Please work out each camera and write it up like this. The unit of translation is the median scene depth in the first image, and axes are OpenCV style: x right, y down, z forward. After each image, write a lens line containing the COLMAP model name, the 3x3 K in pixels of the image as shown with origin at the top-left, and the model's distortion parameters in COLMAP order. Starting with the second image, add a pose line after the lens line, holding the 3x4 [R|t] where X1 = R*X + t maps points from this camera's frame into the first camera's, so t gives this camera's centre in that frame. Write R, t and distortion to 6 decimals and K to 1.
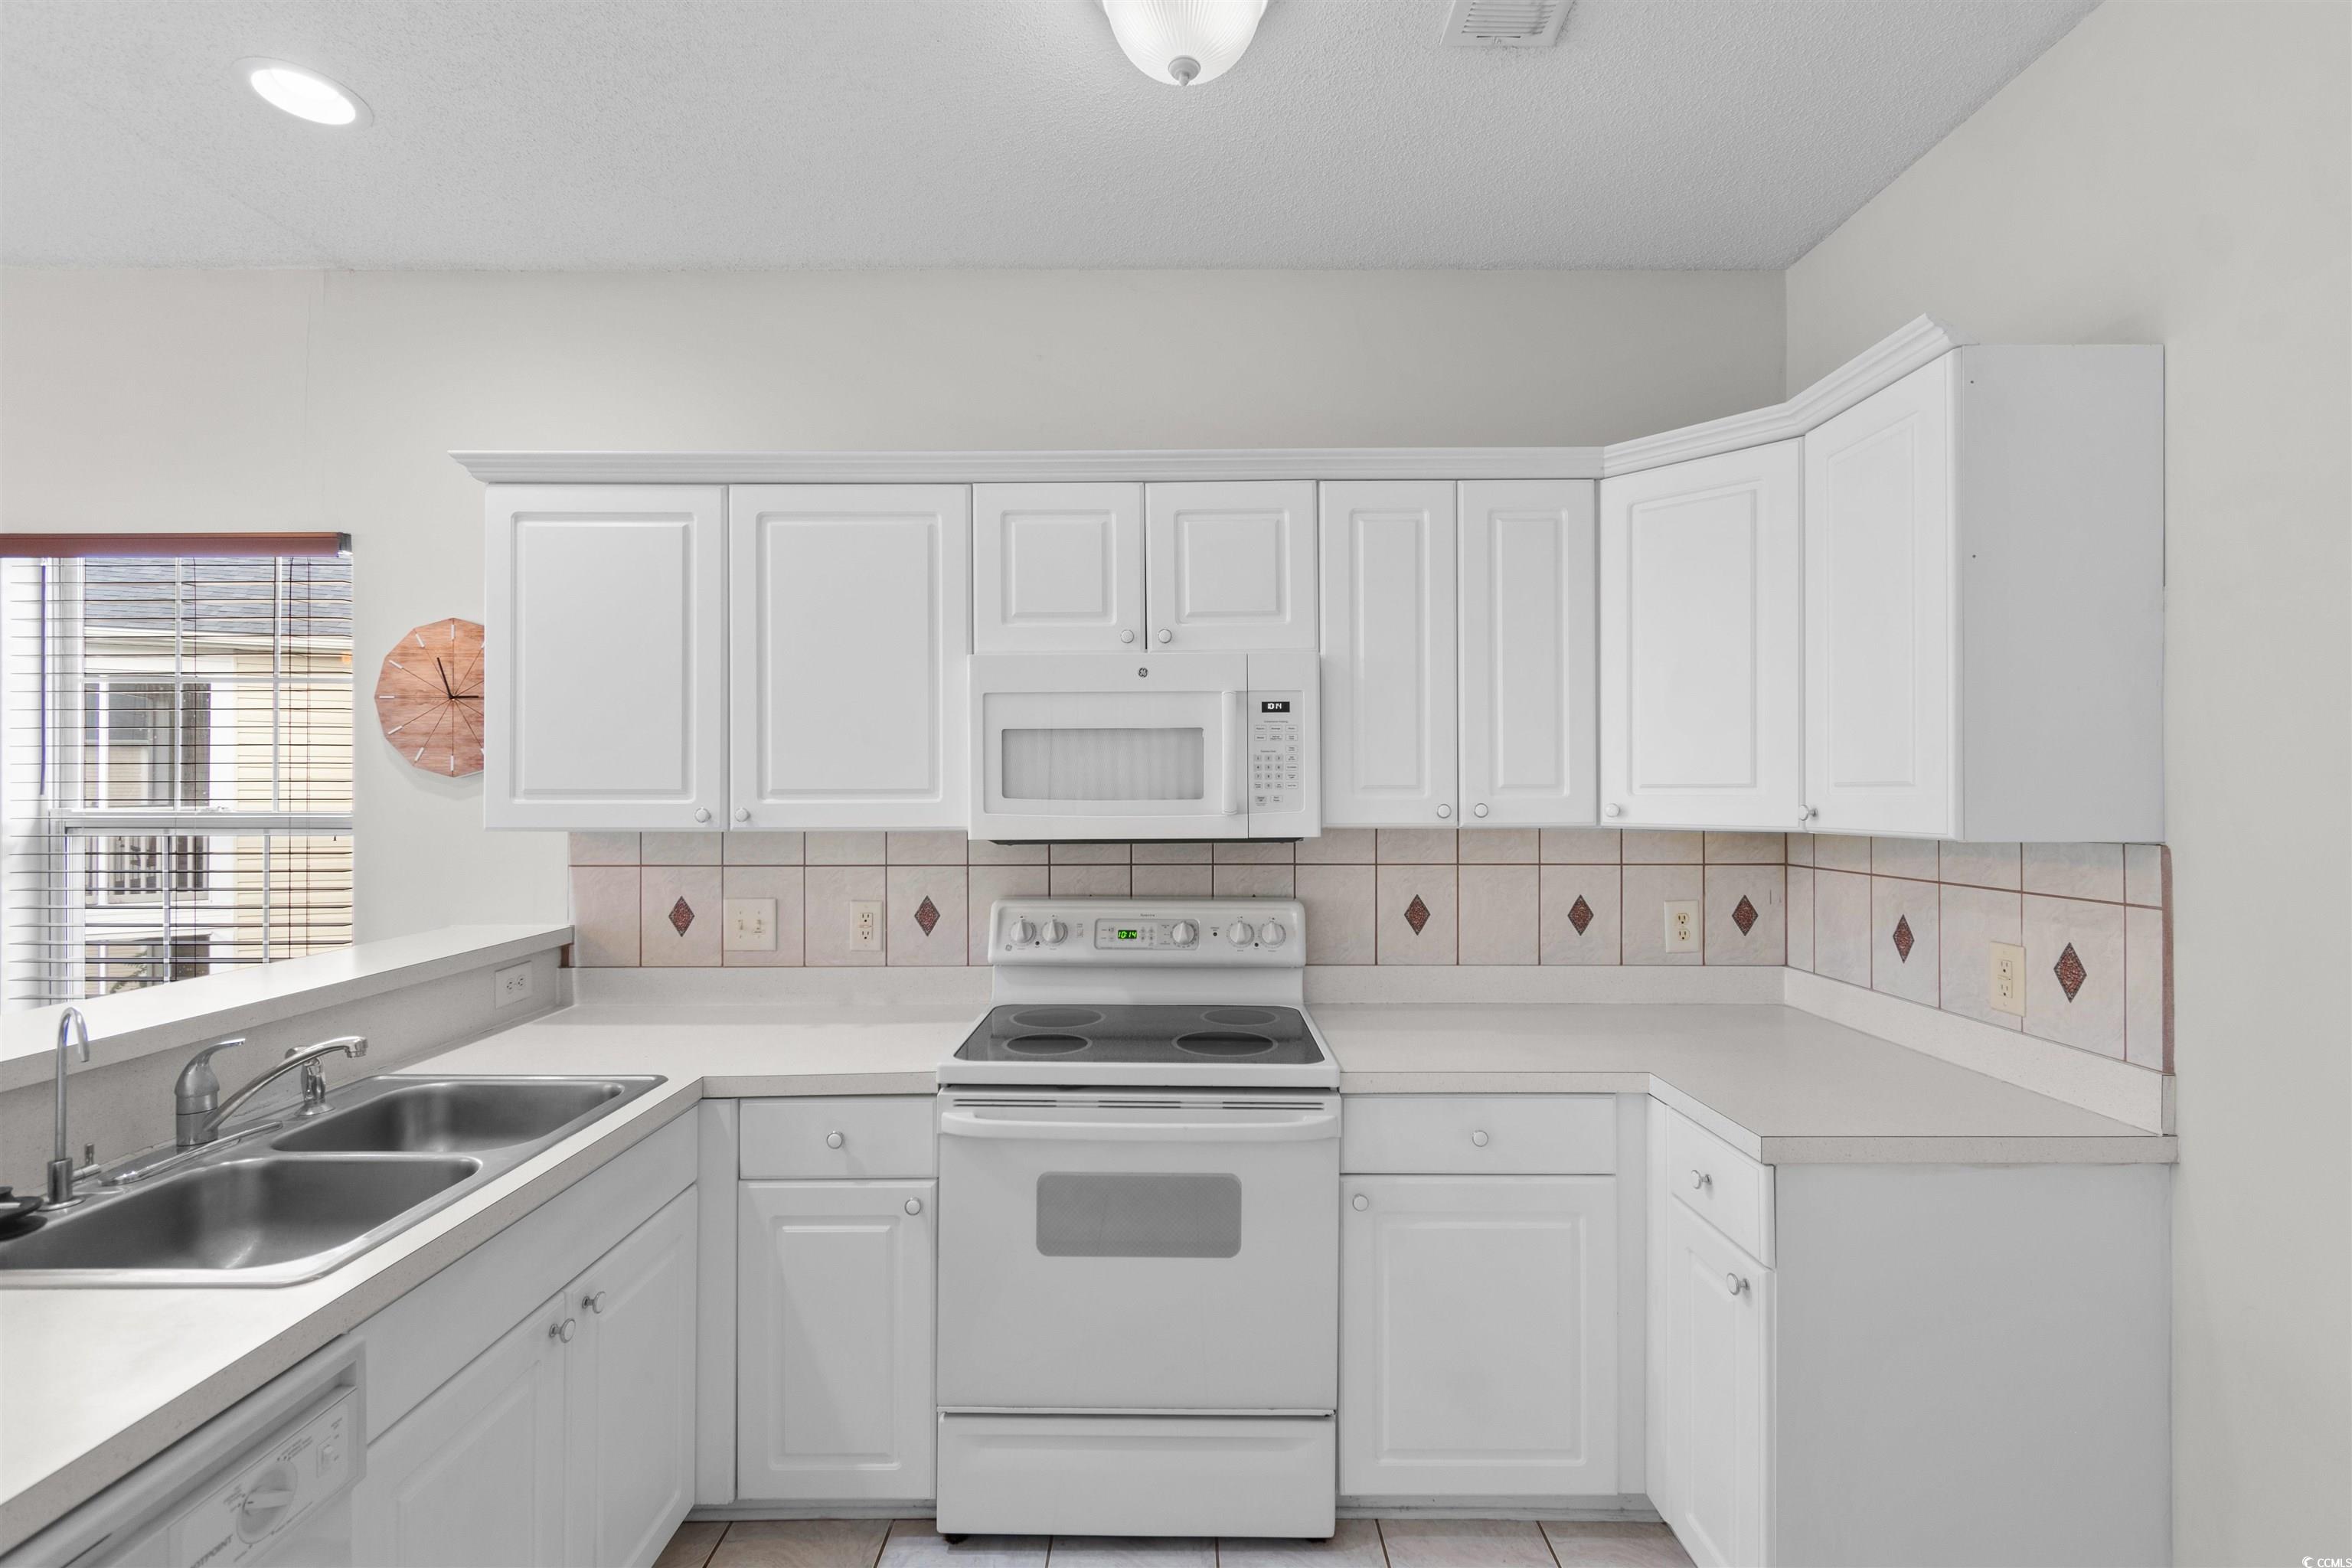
lens RADIAL K [[1047.4, 0, 1168.0], [0, 1047.4, 788.0], [0, 0, 1]] dist [0.007344, -0.002108]
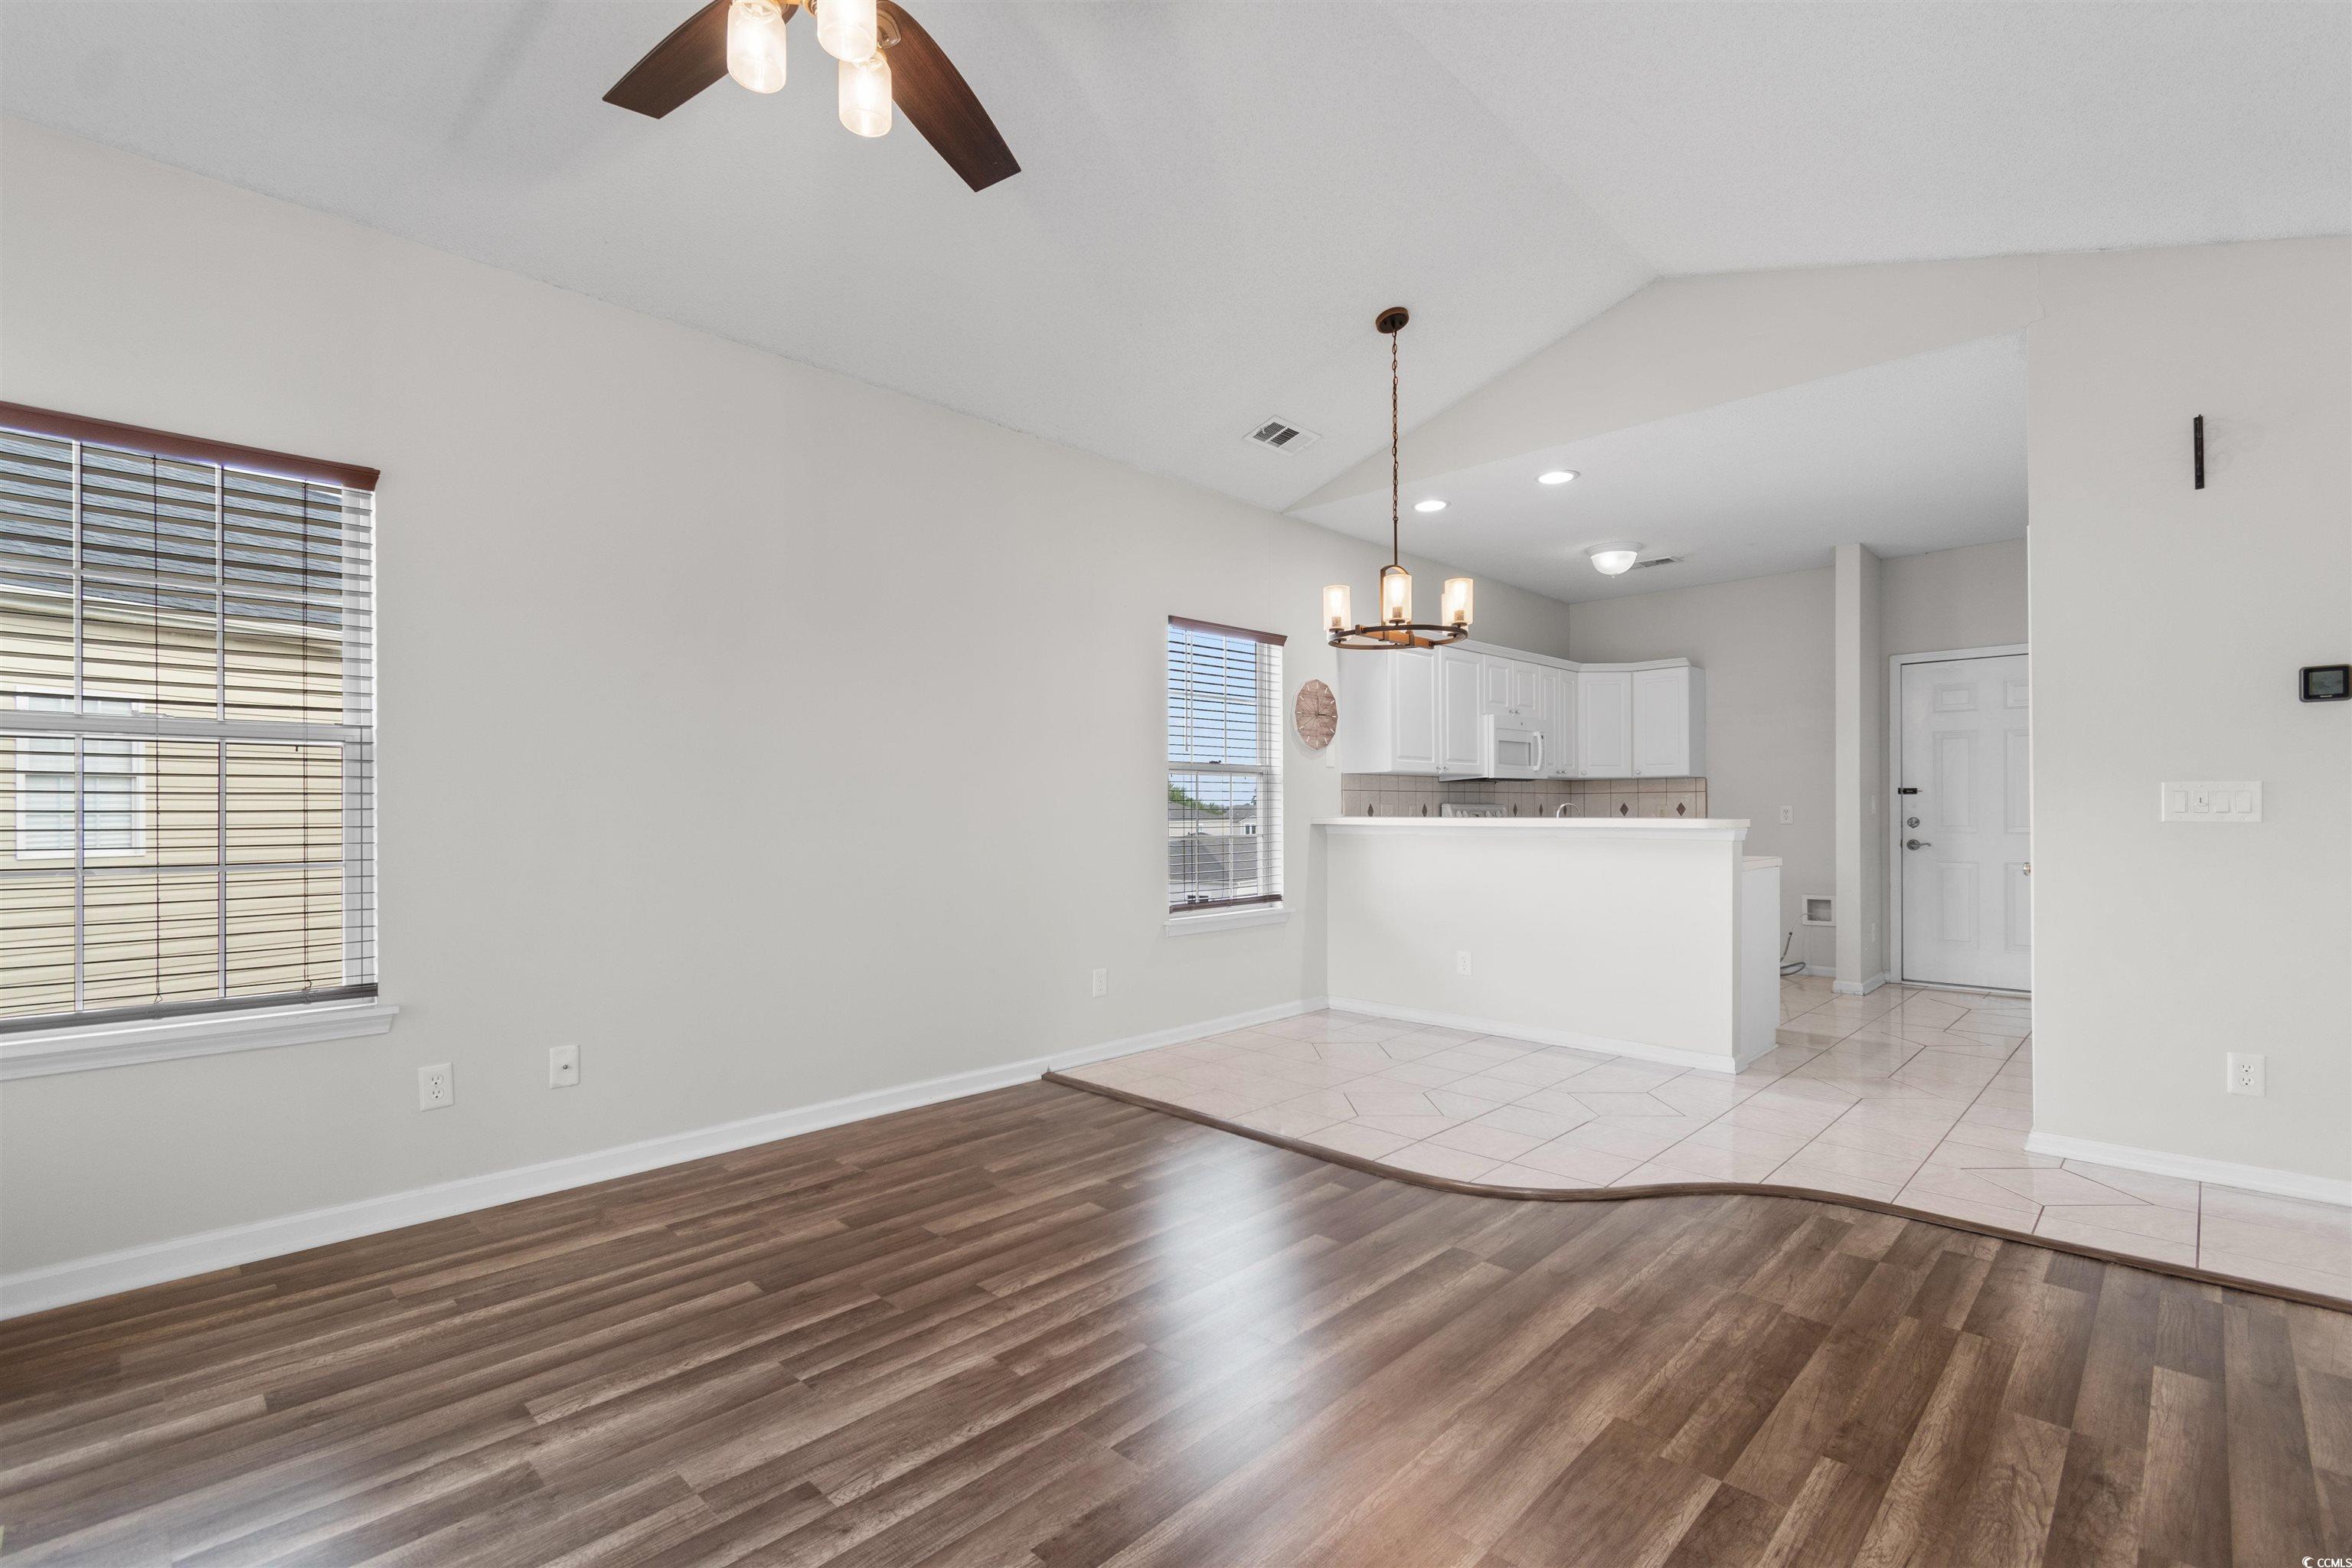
lens RADIAL K [[1047.4, 0, 1168.3], [0, 1047.4, 806.3], [0, 0, 1]] dist [0.007344, -0.002108]
pose [[0.698502, -0.000806, 0.715607, -2.945915], [0.000264, 1.000000, 0.000868, 0.127818], [-0.715608, -0.000417, 0.698502, -0.404448]]
